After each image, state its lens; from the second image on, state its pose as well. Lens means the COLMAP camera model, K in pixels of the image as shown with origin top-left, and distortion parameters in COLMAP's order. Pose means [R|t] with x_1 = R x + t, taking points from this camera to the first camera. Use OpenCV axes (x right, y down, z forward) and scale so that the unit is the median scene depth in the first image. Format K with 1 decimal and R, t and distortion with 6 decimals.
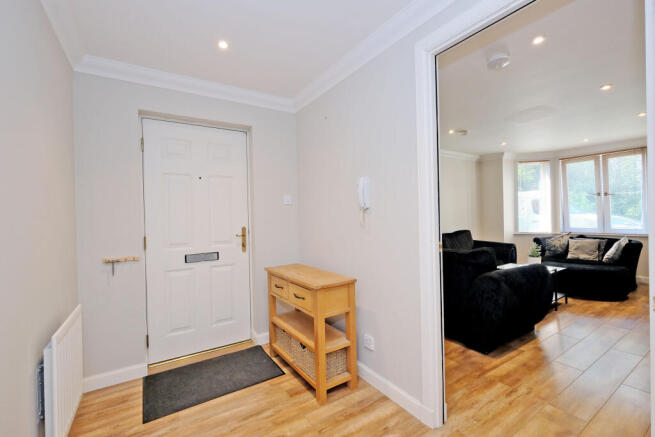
lens RADIAL K [[282.9, 0, 330.0], [0, 282.9, 217.6], [0, 0, 1]] dist [-0.001058, -0.000087]
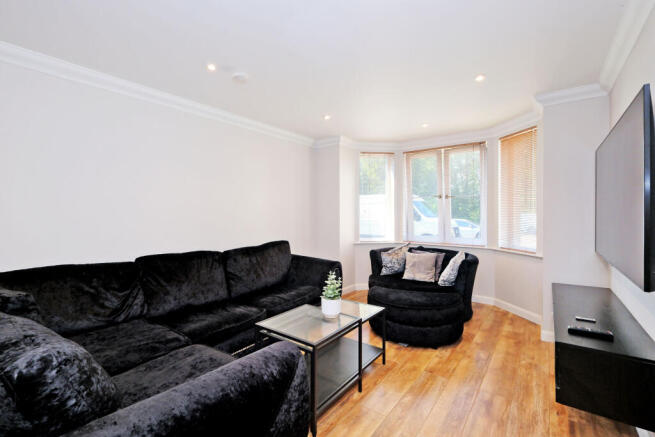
lens RADIAL K [[282.9, 0, 330.0], [0, 282.9, 217.6], [0, 0, 1]] dist [-0.001058, -0.000087]
pose [[0.939510, 0.016645, 0.342116, 0.368234], [-0.016858, 0.999855, -0.002351, -0.013199], [-0.342105, -0.003559, 0.939655, 0.332121]]
